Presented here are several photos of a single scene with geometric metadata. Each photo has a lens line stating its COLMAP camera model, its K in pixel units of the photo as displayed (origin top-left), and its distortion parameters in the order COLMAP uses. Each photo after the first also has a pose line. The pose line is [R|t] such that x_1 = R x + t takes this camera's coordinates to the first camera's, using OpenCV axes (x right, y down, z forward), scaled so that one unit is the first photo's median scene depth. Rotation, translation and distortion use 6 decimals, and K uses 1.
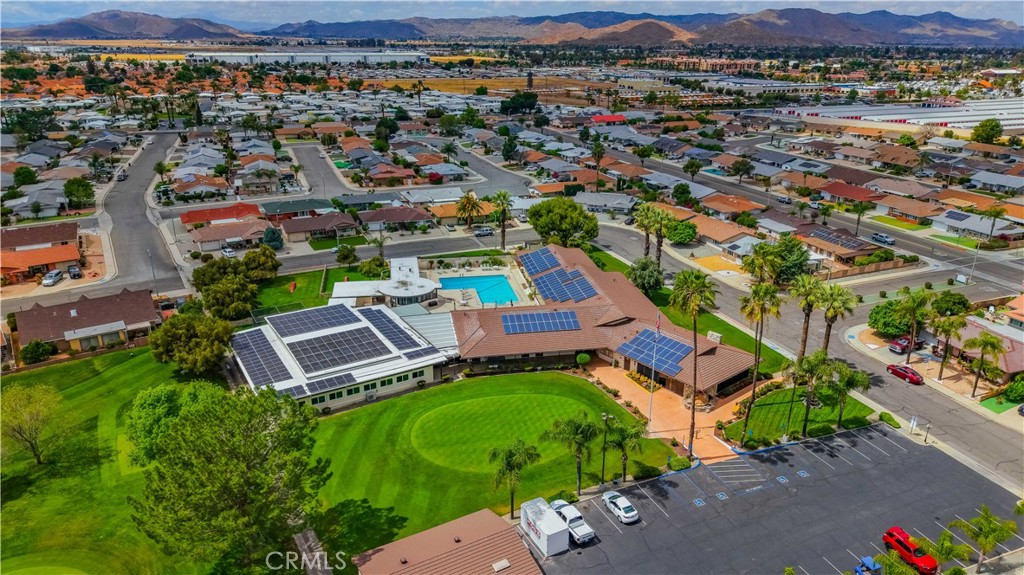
lens RADIAL K [[705.8, 0, 512.0], [0, 705.8, 287.5], [0, 0, 1]] dist [0.120965, -0.000130]
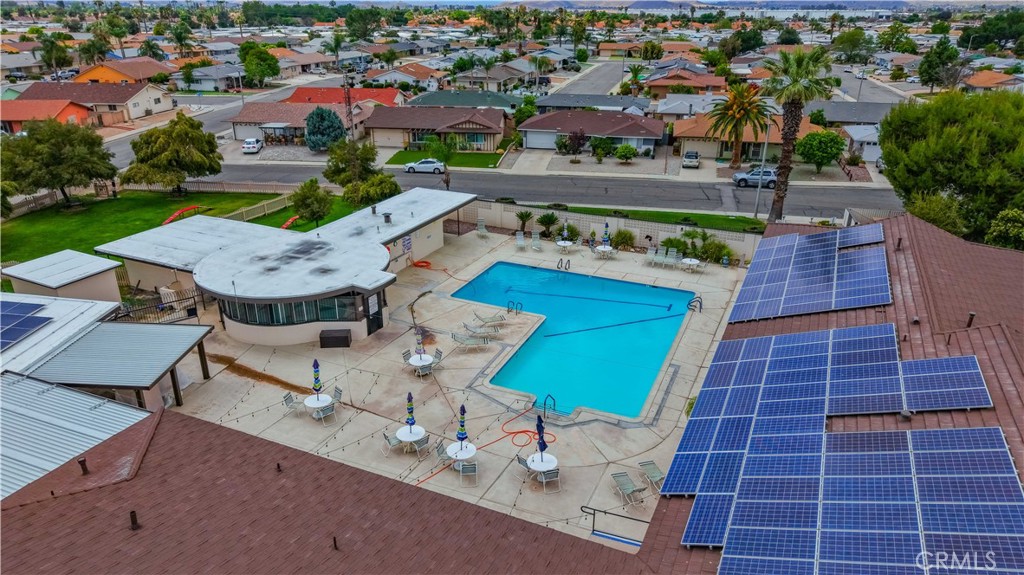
lens RADIAL K [[675.7, 0, 543.4], [0, 675.7, 285.2], [0, 0, 1]] dist [-0.001281, -0.000520]
pose [[0.828591, 0.206150, -0.520519, 0.107409], [-0.194244, 0.977842, 0.078063, -0.041221], [0.525078, 0.036426, 0.850274, 0.981142]]
